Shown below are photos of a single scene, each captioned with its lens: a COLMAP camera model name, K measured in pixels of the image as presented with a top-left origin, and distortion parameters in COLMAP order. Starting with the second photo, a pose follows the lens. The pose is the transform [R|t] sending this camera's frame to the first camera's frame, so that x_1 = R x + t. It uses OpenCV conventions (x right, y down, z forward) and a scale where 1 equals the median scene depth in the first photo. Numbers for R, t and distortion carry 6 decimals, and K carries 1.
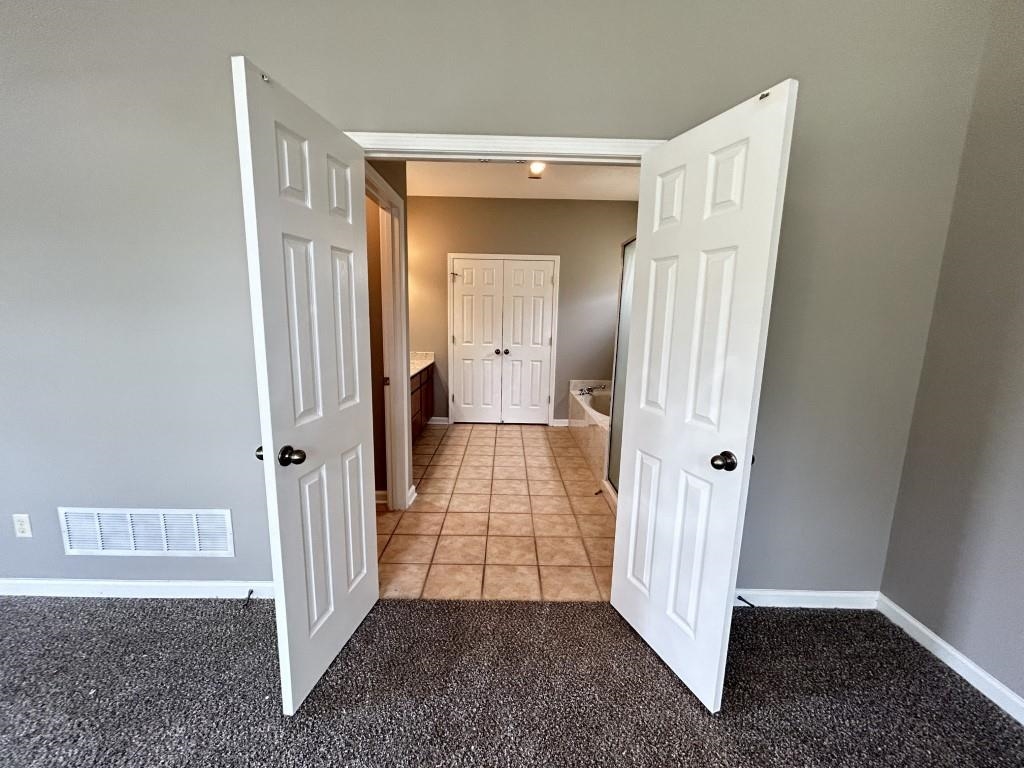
lens RADIAL K [[411.4, 0, 509.4], [0, 411.4, 383.5], [0, 0, 1]] dist [-0.002495, 0.001999]
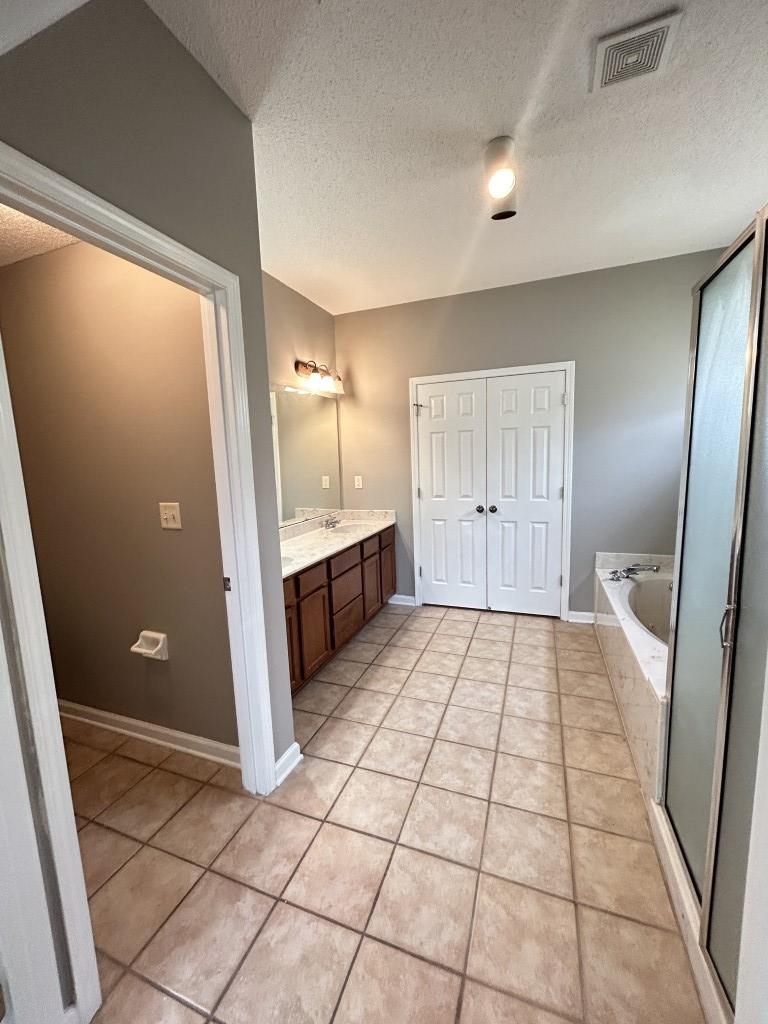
lens RADIAL K [[411.4, 0, 384.8], [0, 411.4, 512.0], [0, 0, 1]] dist [-0.002495, 0.001999]
pose [[0.932304, -0.004699, -0.361645, 0.084601], [-0.005175, 0.999640, -0.026330, -0.061111], [0.361638, 0.026419, 0.931944, 0.328512]]
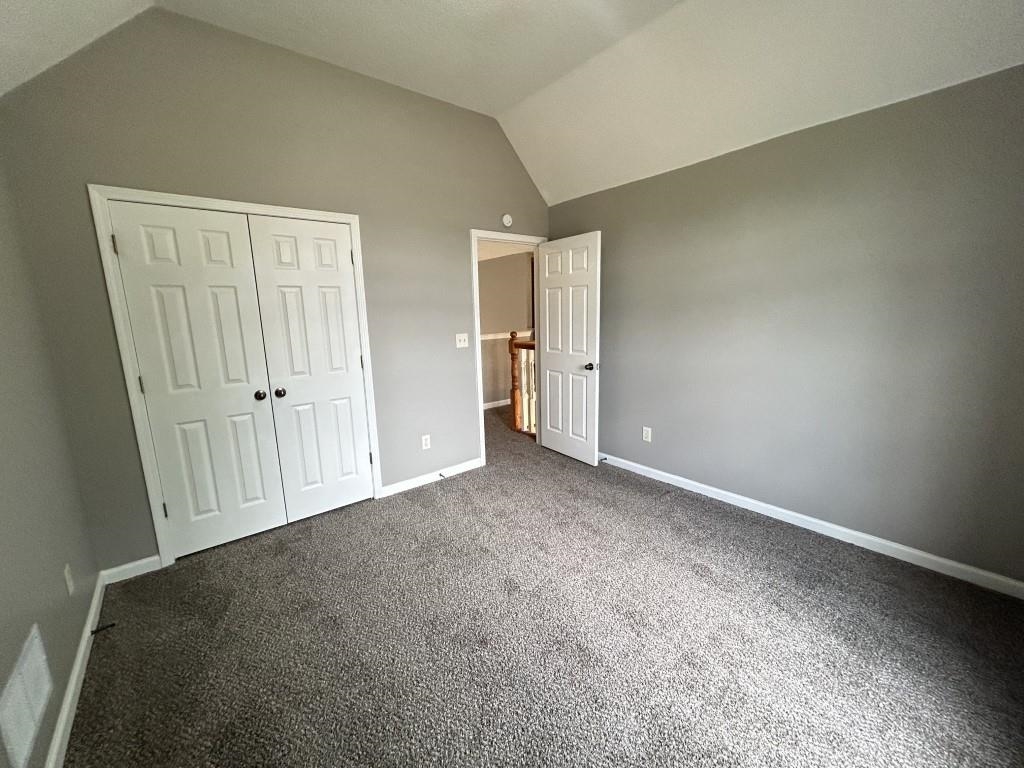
lens RADIAL K [[411.4, 0, 512.8], [0, 411.4, 384.5], [0, 0, 1]] dist [-0.002495, 0.001999]
pose [[0.775450, -0.153848, 0.612379, -0.110402], [0.137017, 0.987752, 0.074650, -0.098930], [-0.616363, 0.026019, 0.787032, 0.462344]]
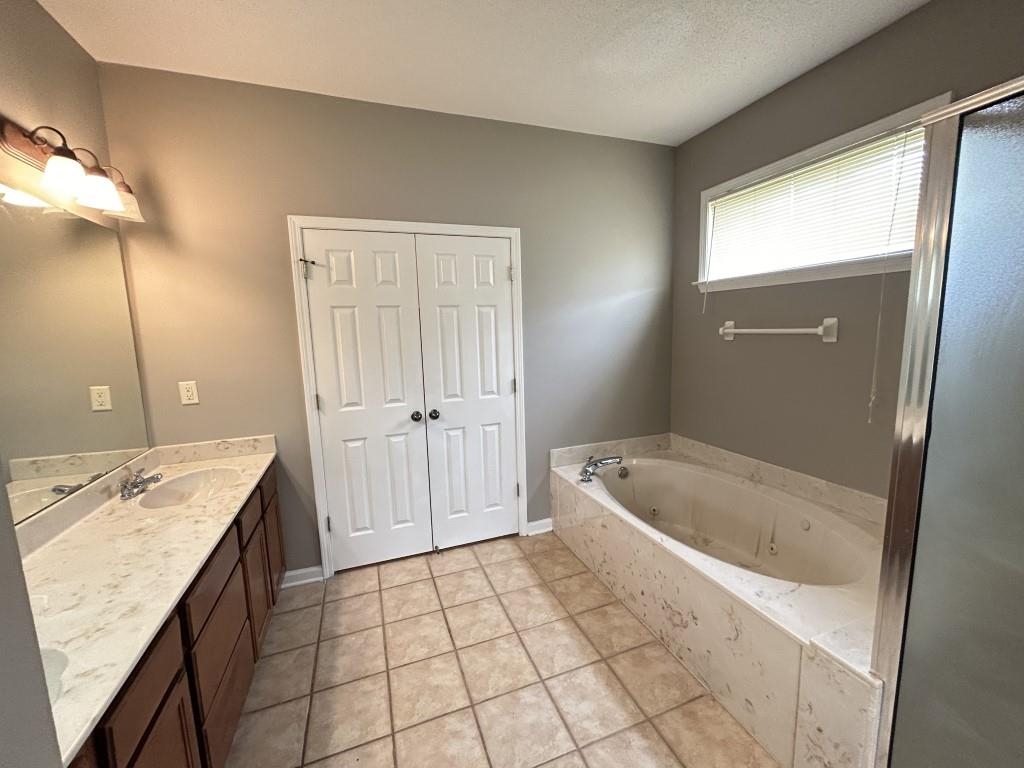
lens RADIAL K [[411.4, 0, 509.4], [0, 411.4, 382.3], [0, 0, 1]] dist [-0.002495, 0.001999]
pose [[0.939163, -0.093592, 0.330476, -0.096474], [0.104202, 0.994451, -0.014494, -0.114405], [-0.327285, 0.048048, 0.943703, 0.558769]]
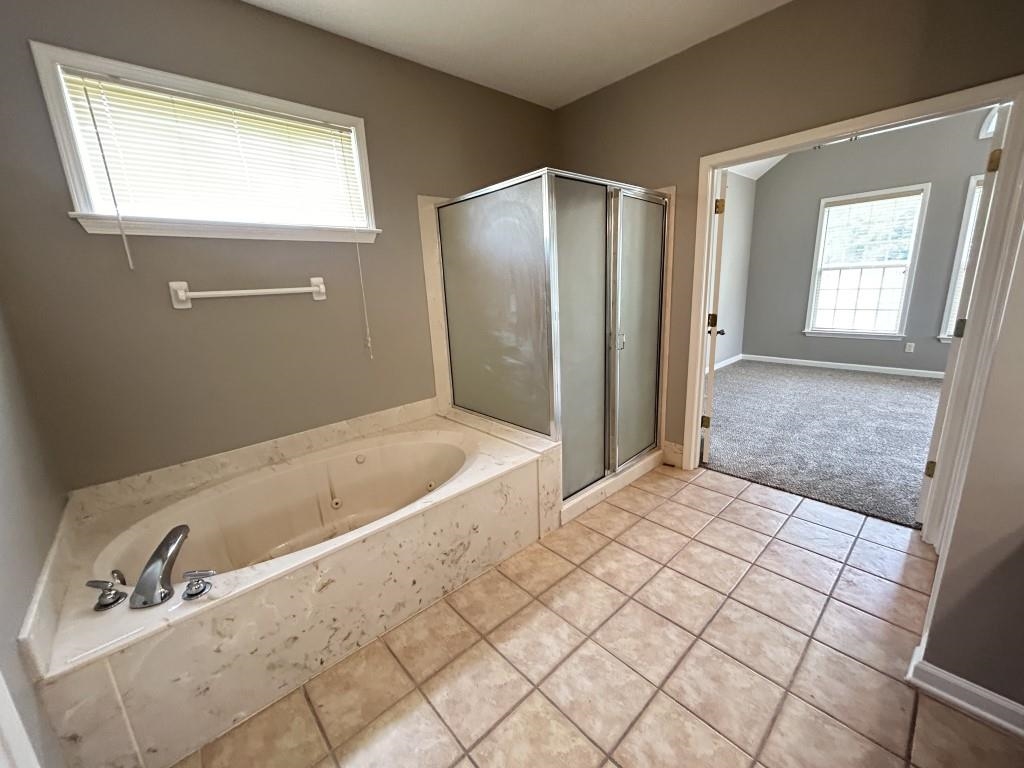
lens RADIAL K [[411.4, 0, 514.3], [0, 411.4, 381.8], [0, 0, 1]] dist [-0.002495, 0.001999]
pose [[-0.670807, -0.160408, 0.724076, -0.151019], [0.152929, 0.925428, 0.346692, -0.176288], [-0.725693, 0.343296, -0.596253, 1.051425]]
